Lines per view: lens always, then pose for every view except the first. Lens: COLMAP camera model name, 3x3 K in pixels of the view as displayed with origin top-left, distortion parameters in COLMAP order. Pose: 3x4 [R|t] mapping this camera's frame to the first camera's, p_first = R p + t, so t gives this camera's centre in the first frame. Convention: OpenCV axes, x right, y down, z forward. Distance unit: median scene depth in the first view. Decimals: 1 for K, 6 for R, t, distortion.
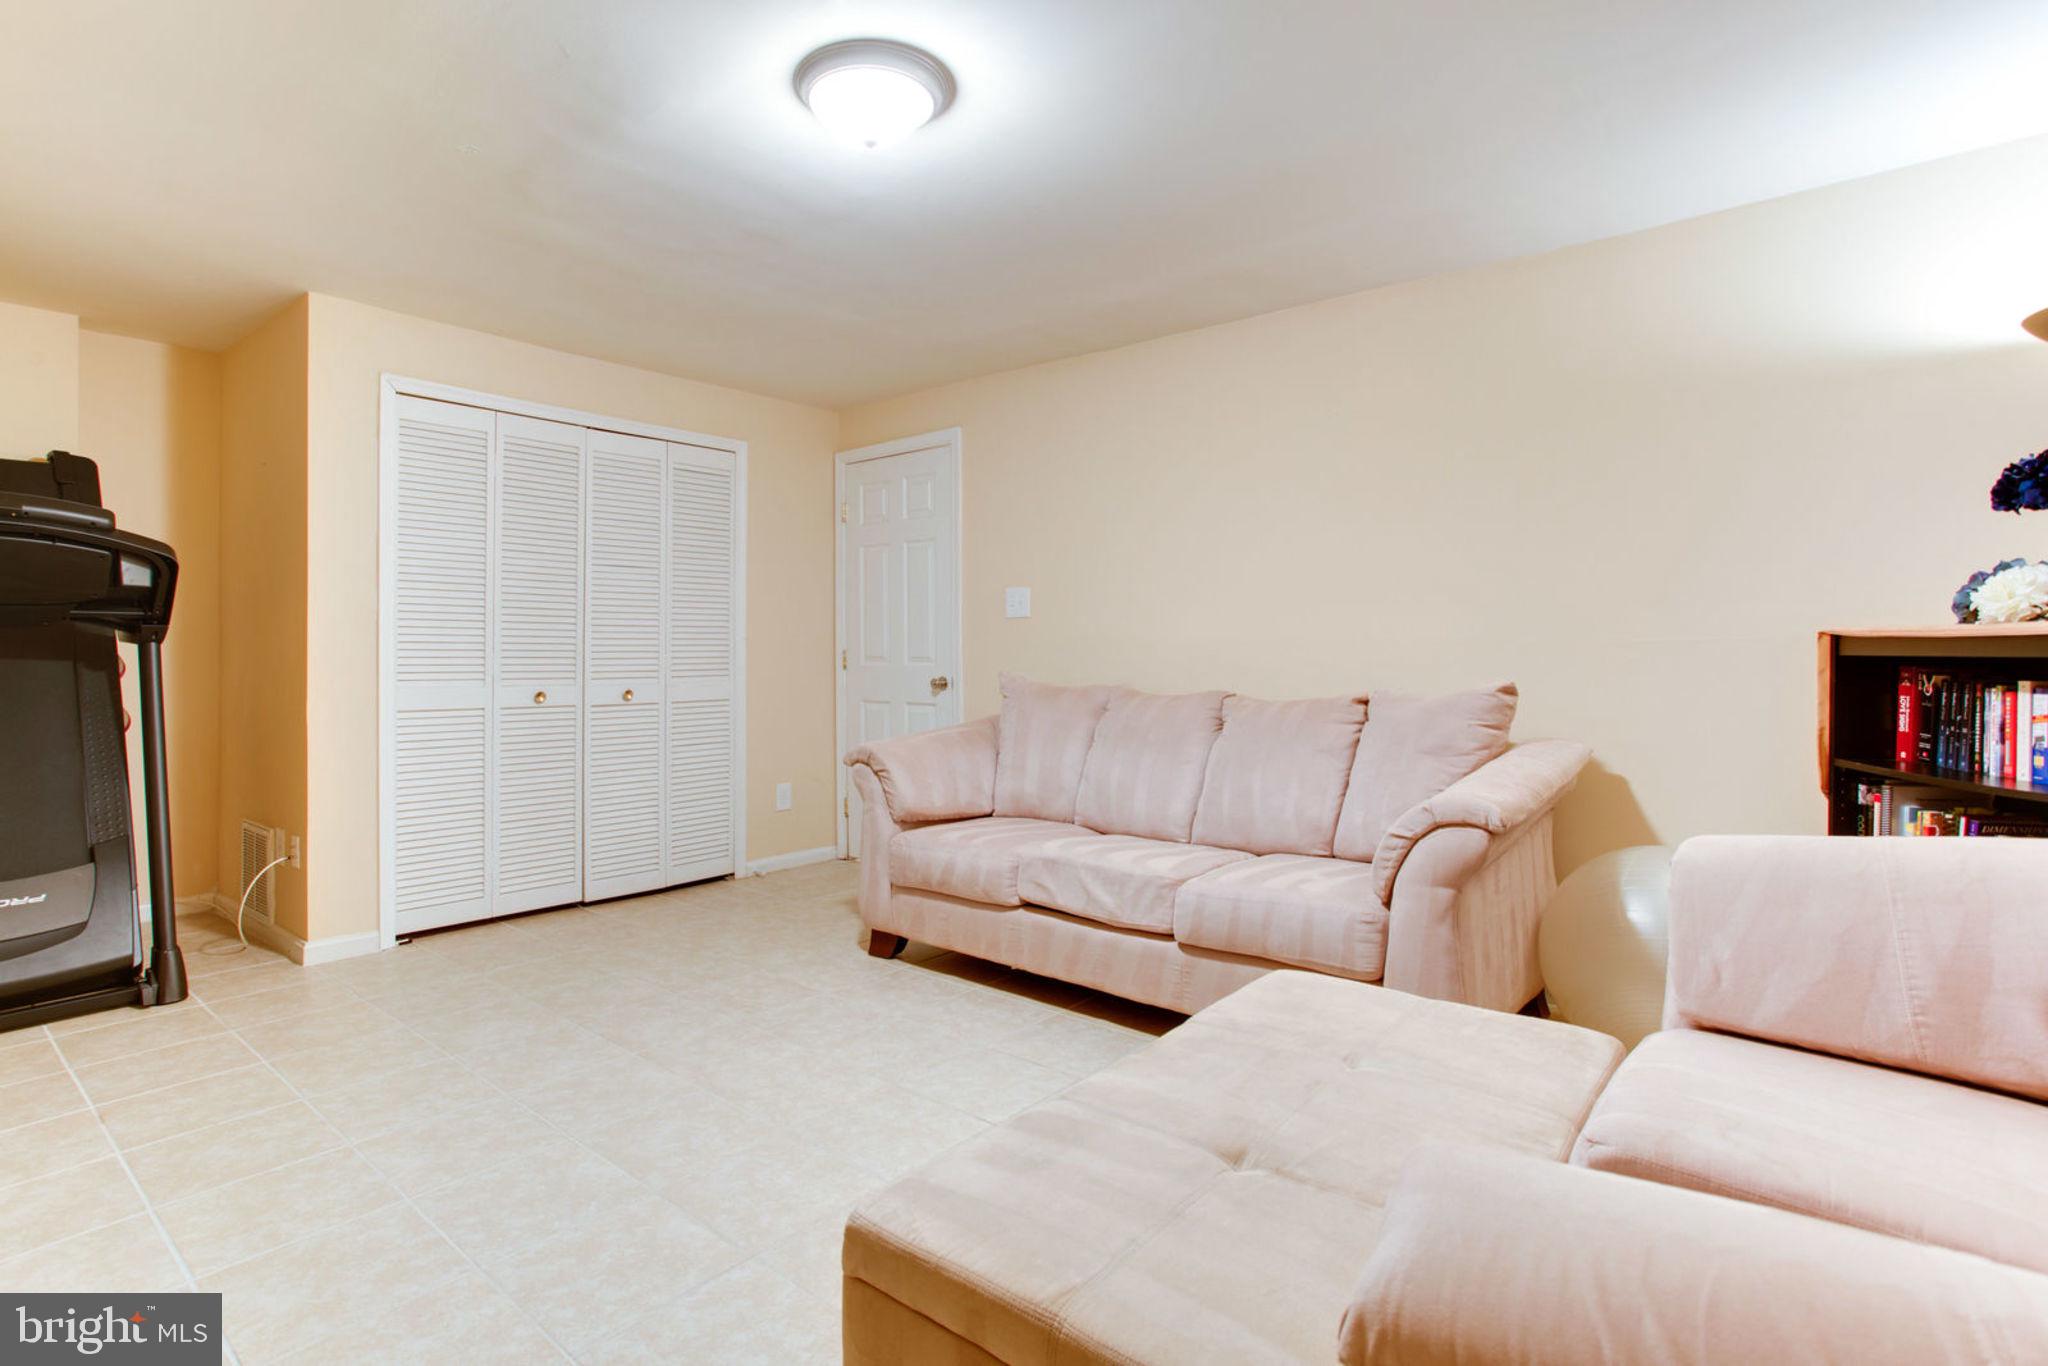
lens RADIAL K [[1012.8, 0, 999.7], [0, 1012.8, 659.3], [0, 0, 1]] dist [-0.001793, 0.000367]
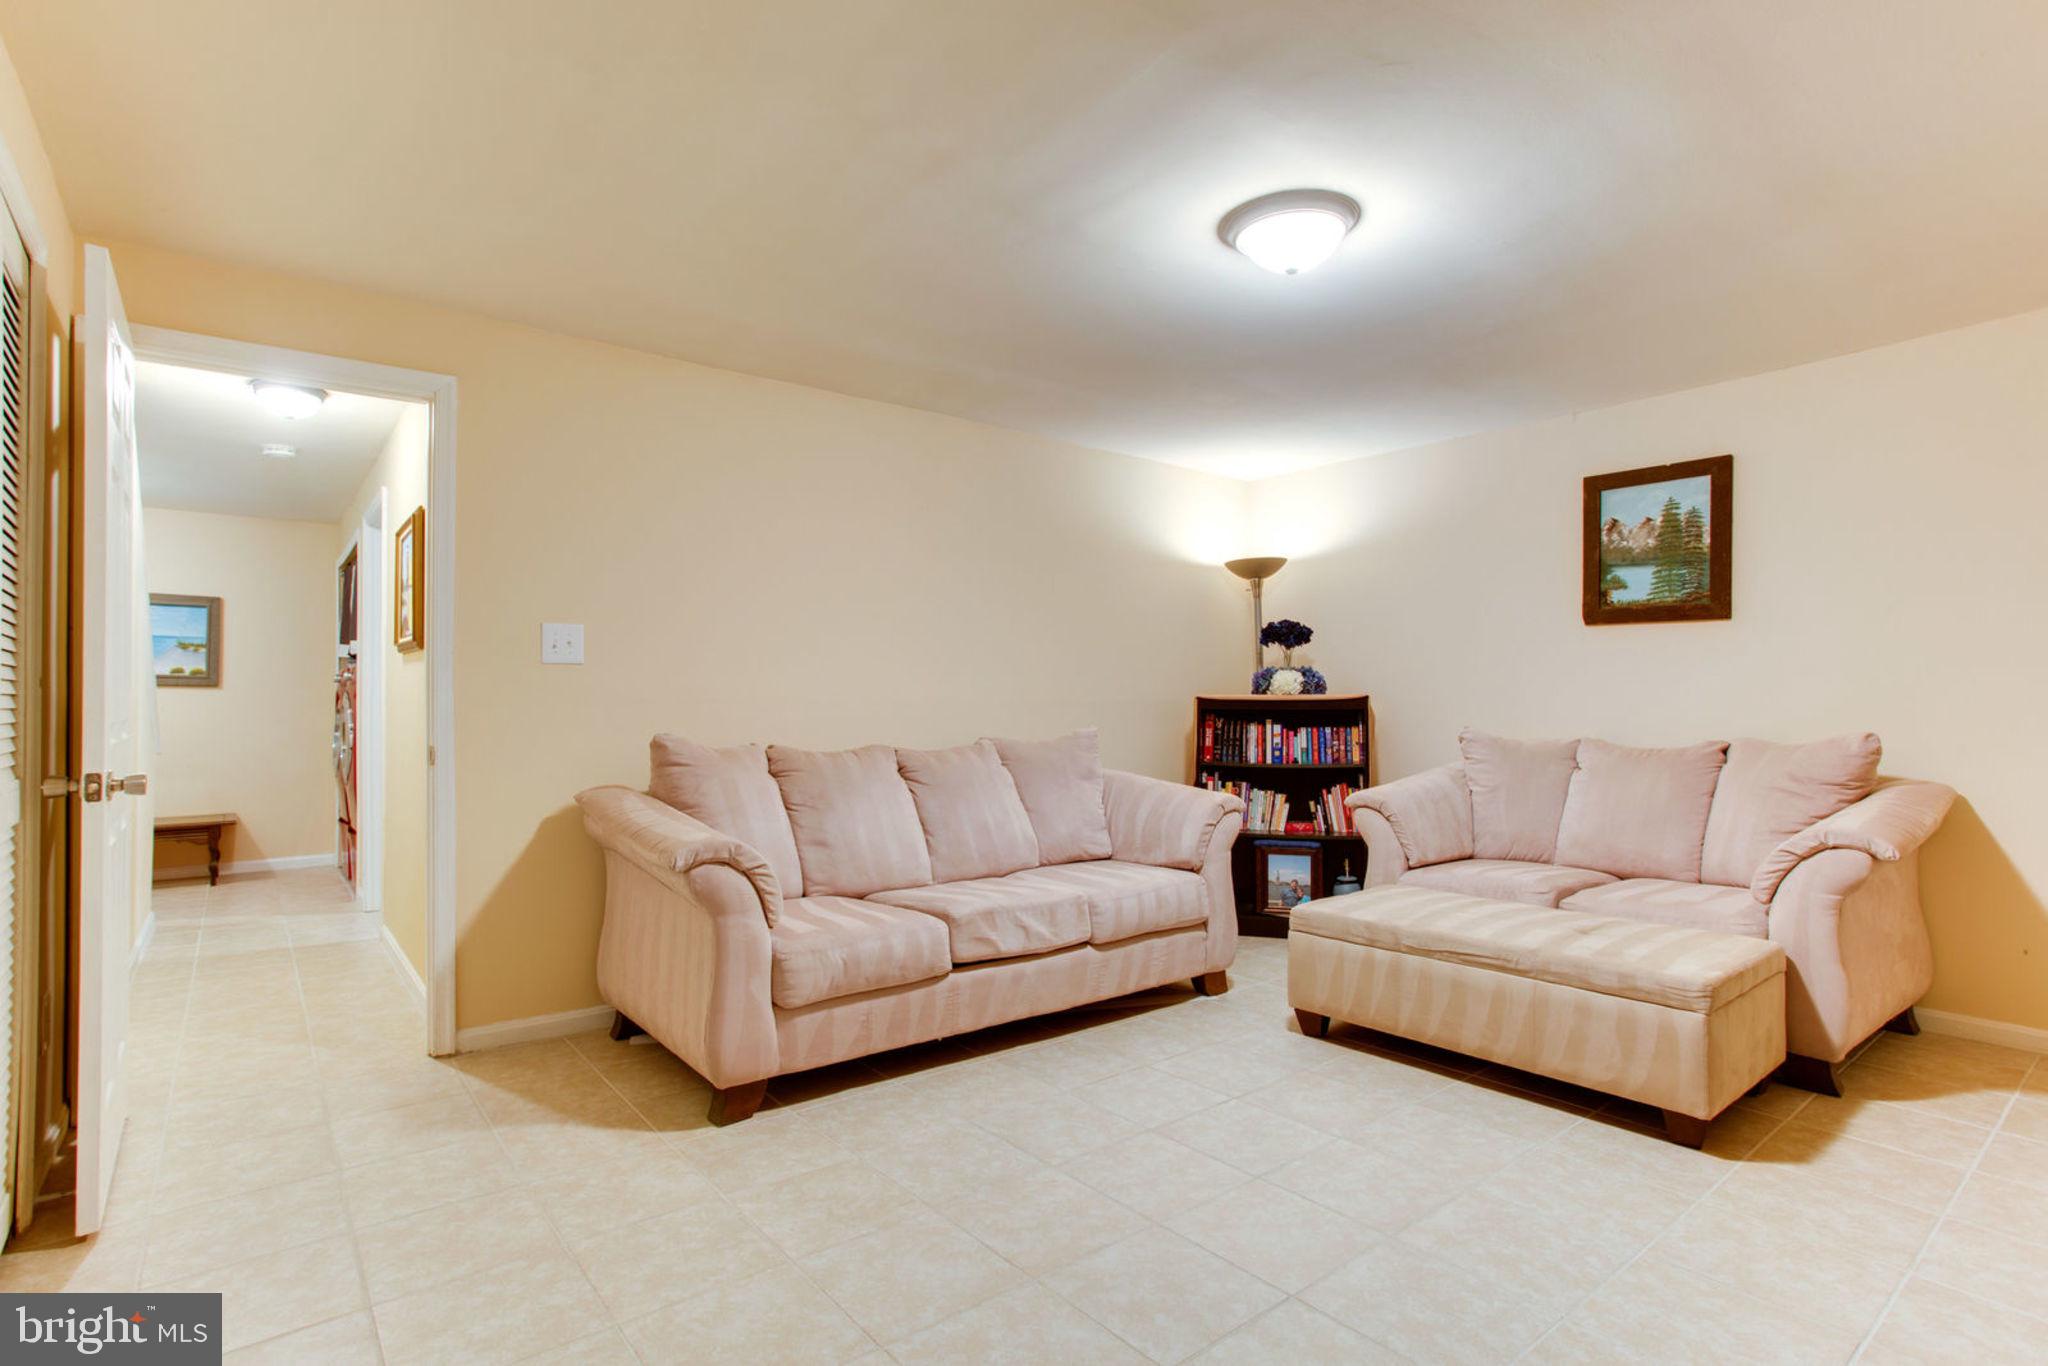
lens RADIAL K [[1002.6, 0, 1000.7], [0, 1002.6, 696.6], [0, 0, 1]] dist [-0.003195, 0.000092]
pose [[0.217922, 0.011750, 0.975896, -1.206927], [0.009789, 0.999851, -0.014224, -0.004538], [-0.975917, 0.012652, 0.217774, 0.986233]]
